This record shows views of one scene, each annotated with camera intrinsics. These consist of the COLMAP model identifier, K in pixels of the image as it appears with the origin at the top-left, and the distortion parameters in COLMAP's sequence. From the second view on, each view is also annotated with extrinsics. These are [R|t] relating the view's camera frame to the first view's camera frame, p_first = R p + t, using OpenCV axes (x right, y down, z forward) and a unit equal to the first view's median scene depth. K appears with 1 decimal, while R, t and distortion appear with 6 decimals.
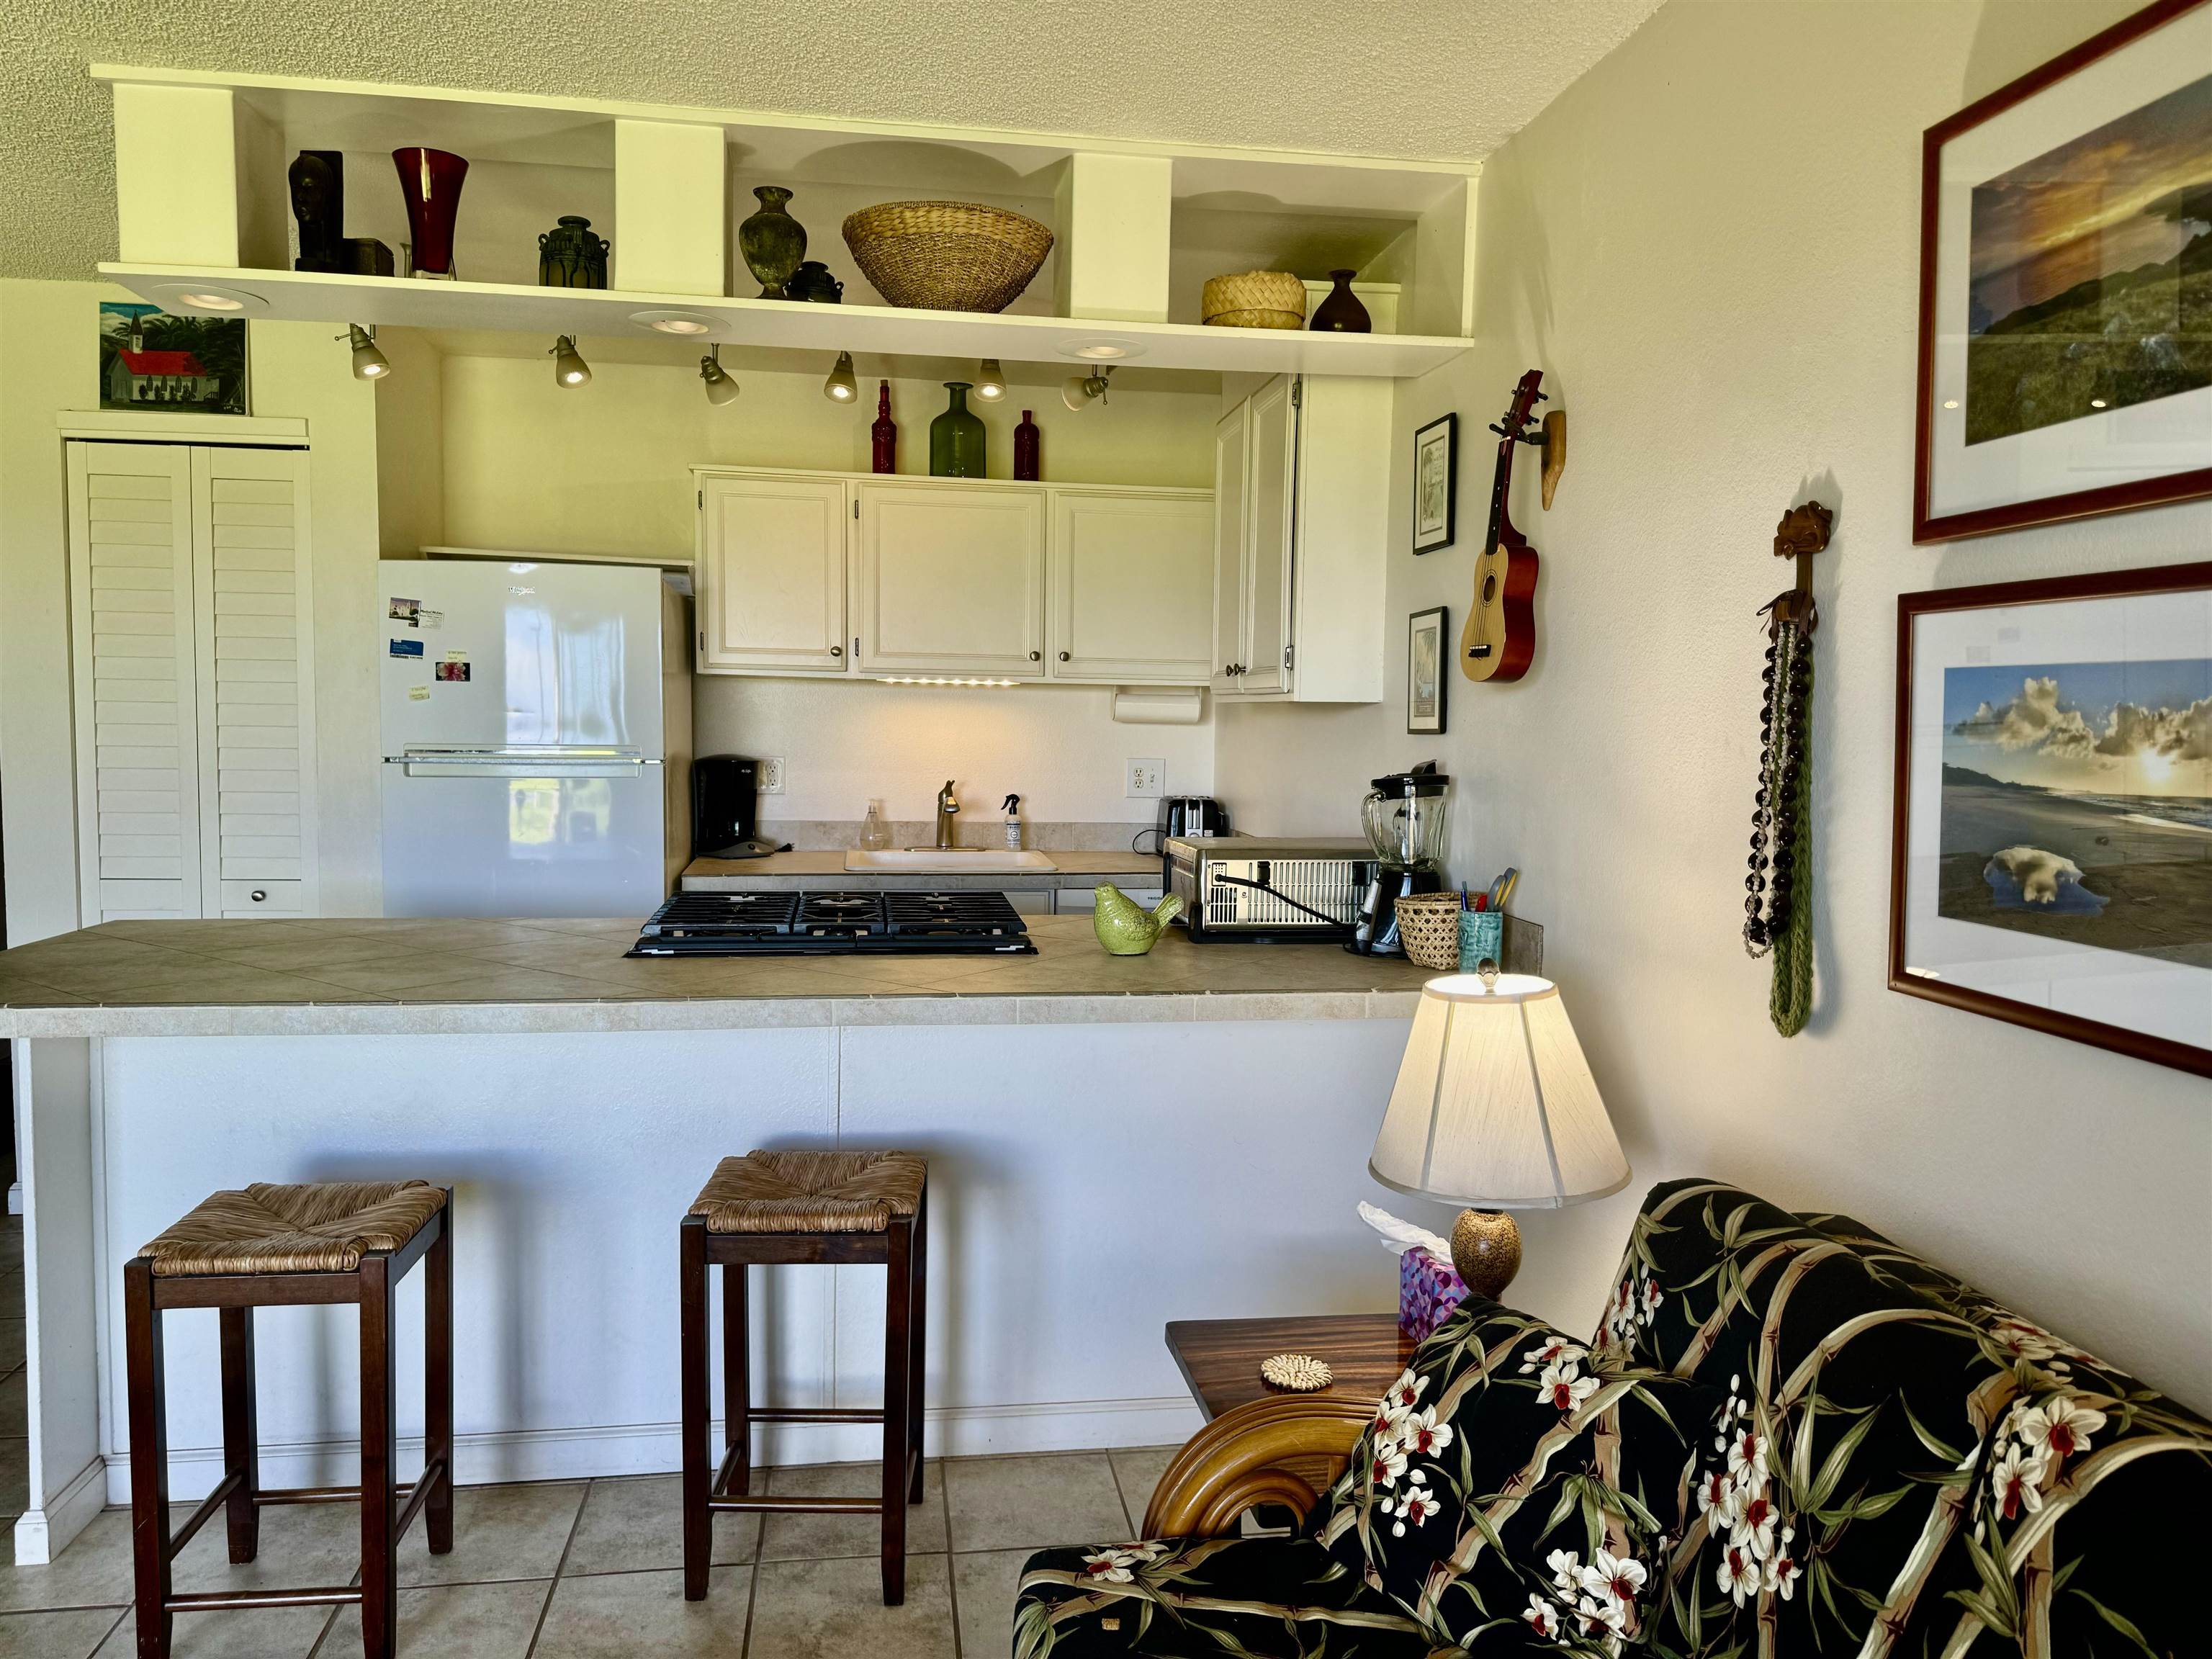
lens RADIAL K [[1555.5, 0, 1099.0], [0, 1555.5, 831.4], [0, 0, 1]] dist [0.053718, -0.061363]
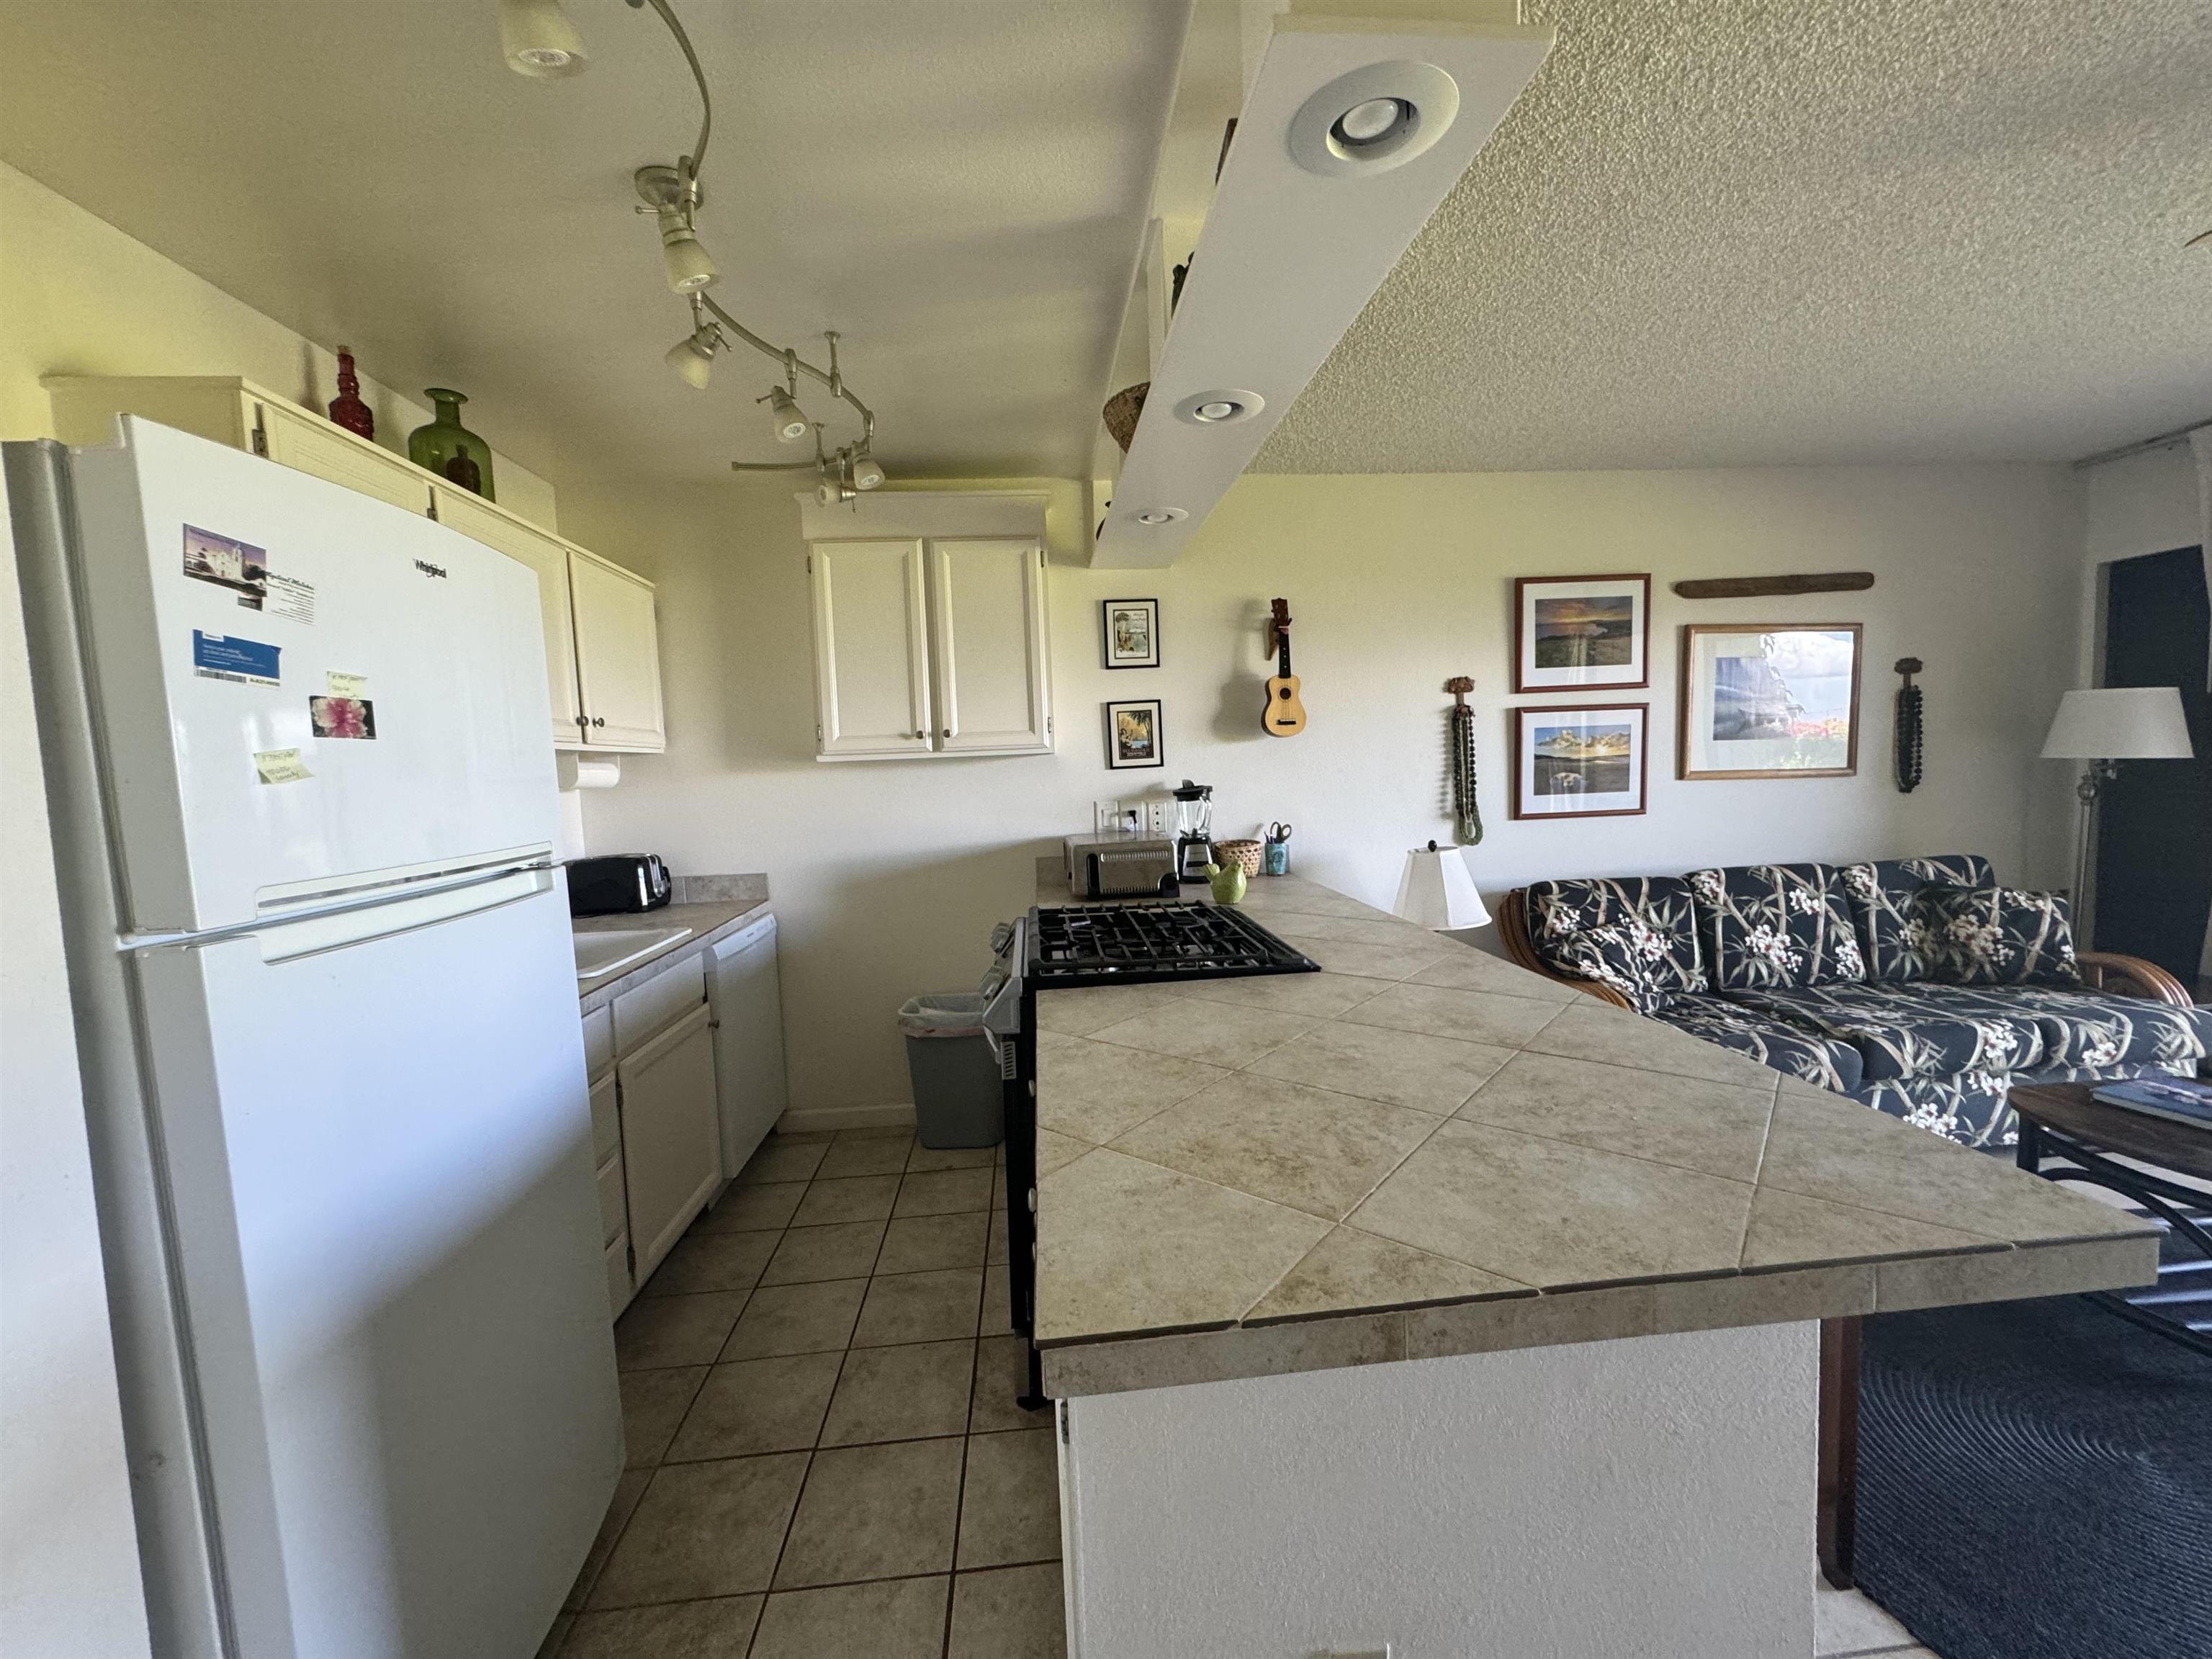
lens RADIAL K [[882.7, 0, 1105.7], [0, 882.7, 829.5], [0, 0, 1]] dist [-0.003430, 0.000213]
pose [[0.068763, -0.090853, 0.993487, -1.230155], [0.117707, 0.989628, 0.082353, -0.120327], [-0.990665, 0.111278, 0.078744, 1.425079]]
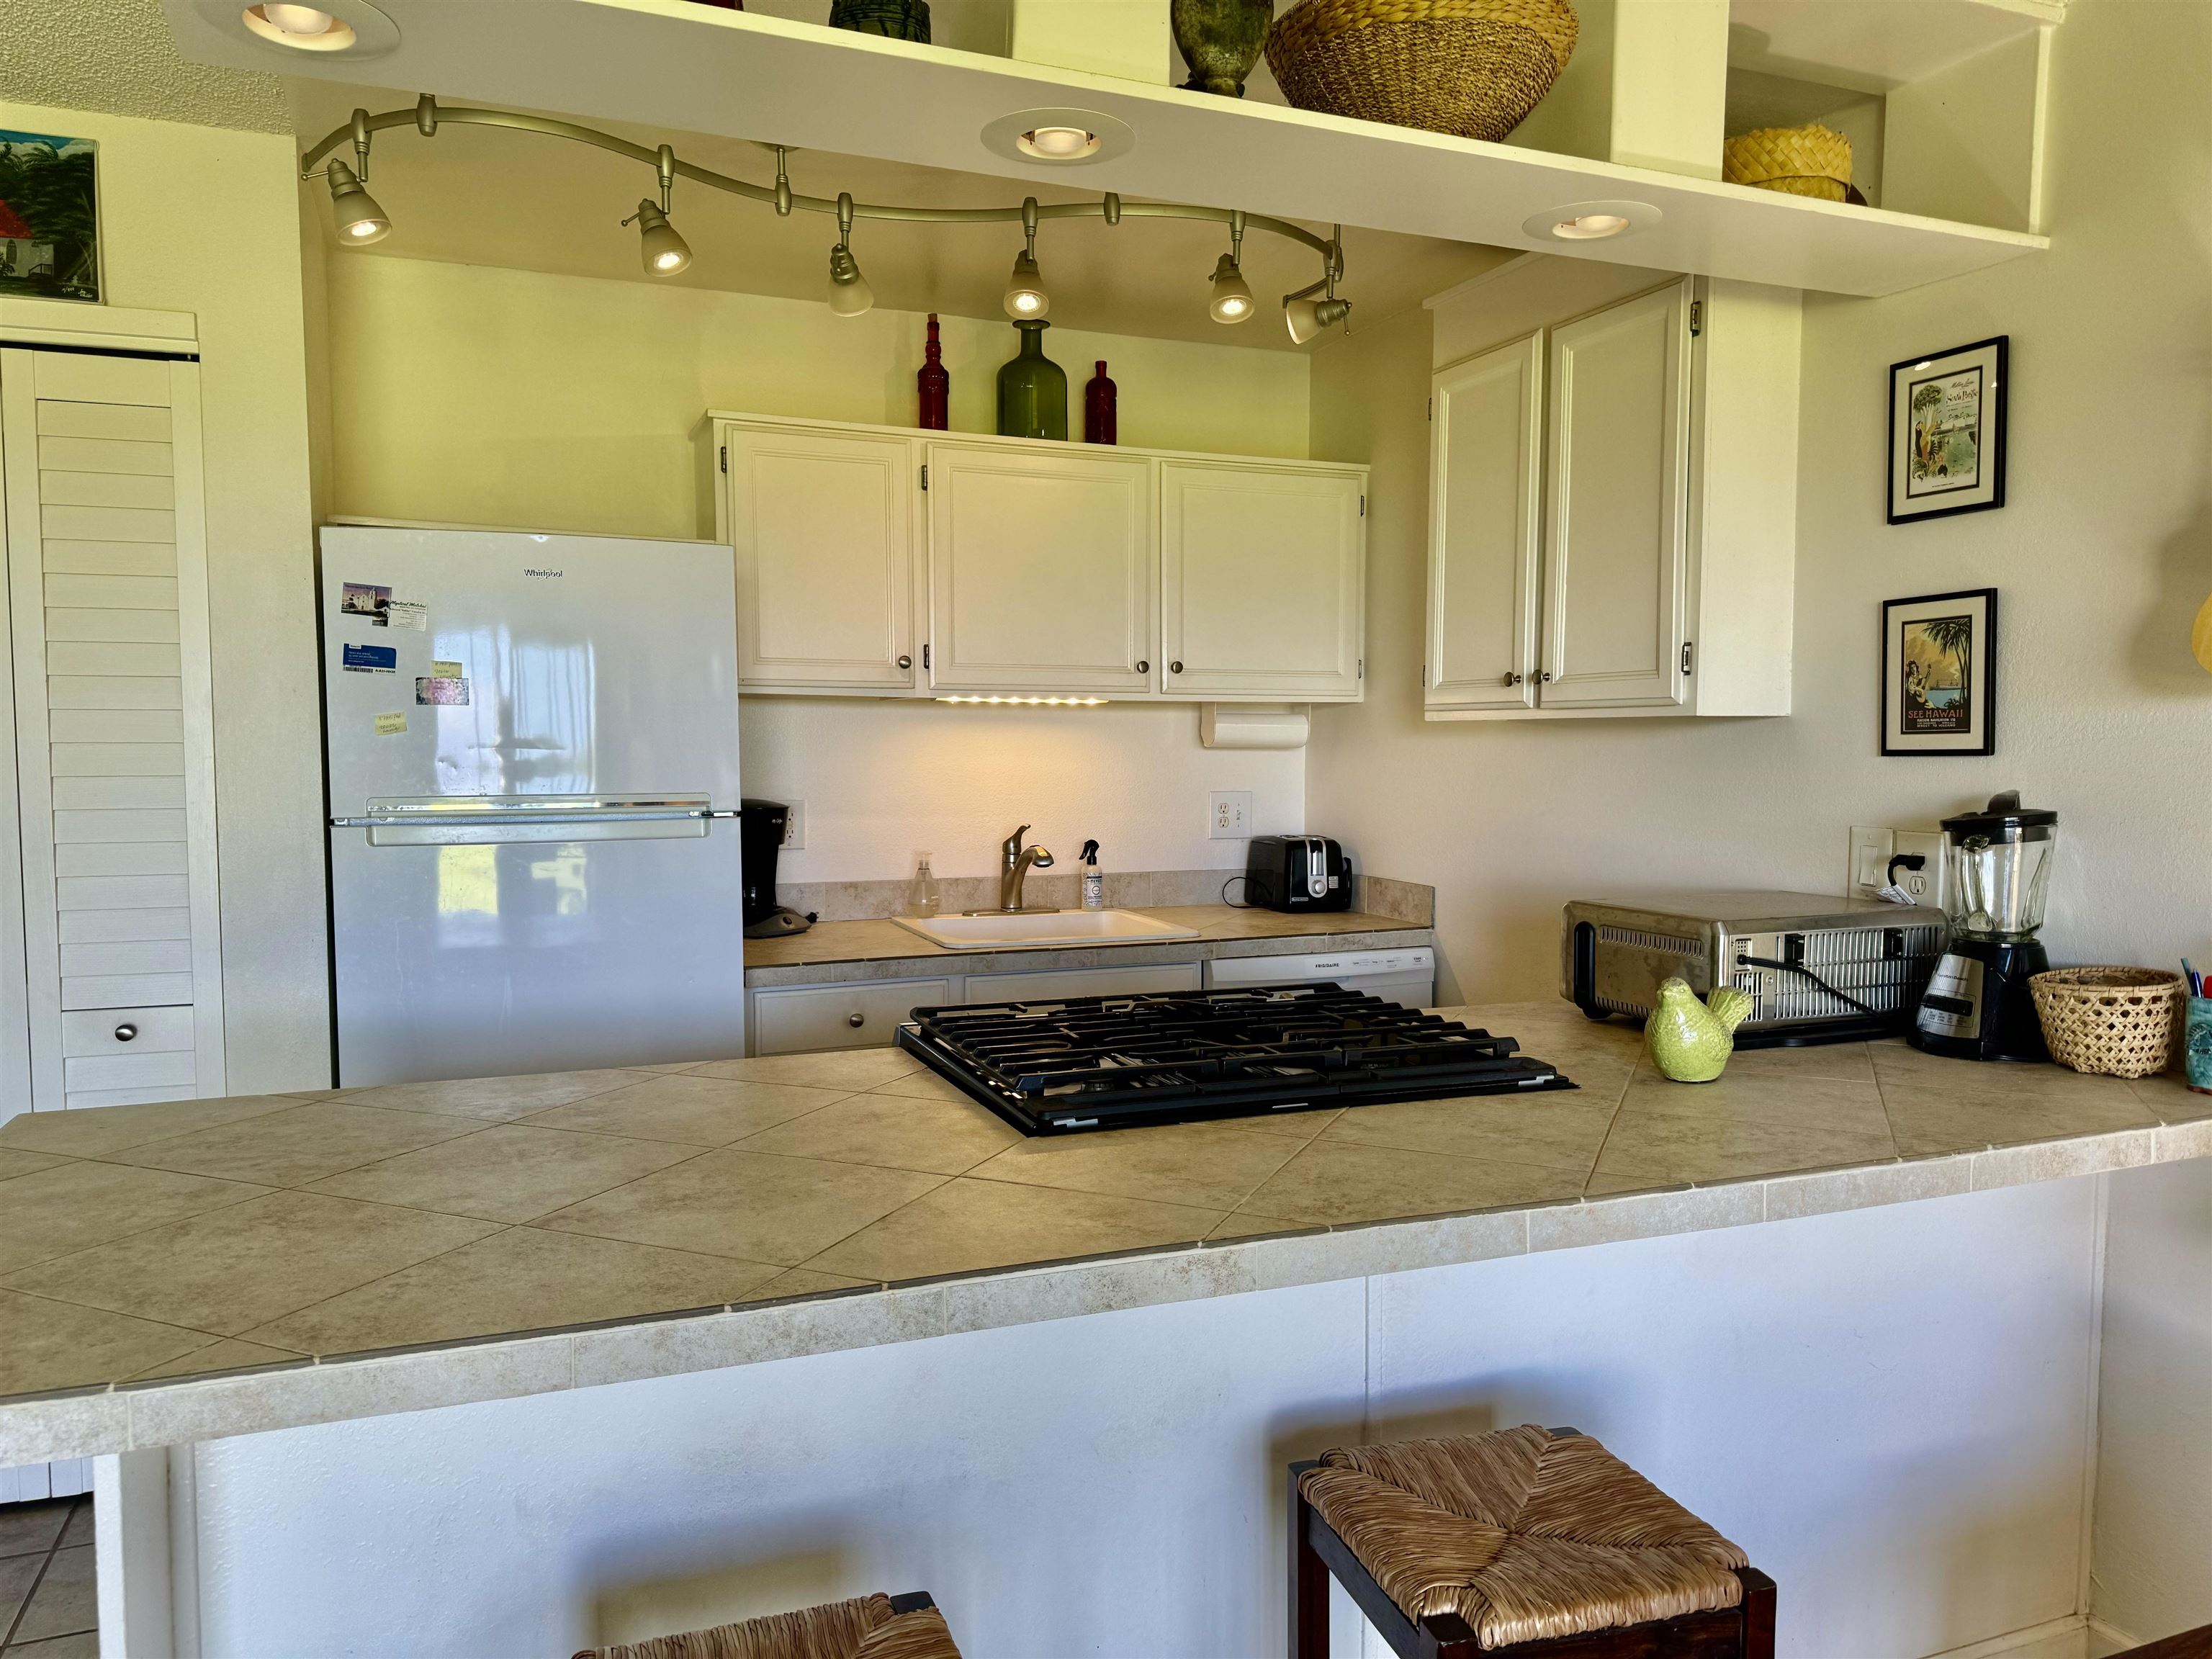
lens RADIAL K [[1555.5, 0, 1099.1], [0, 1555.5, 844.8], [0, 0, 1]] dist [0.053718, -0.061363]
pose [[0.973706, -0.030171, 0.225802, -0.542056], [0.031525, 0.999500, -0.002393, -0.044759], [-0.225617, 0.009449, 0.974170, 0.502644]]
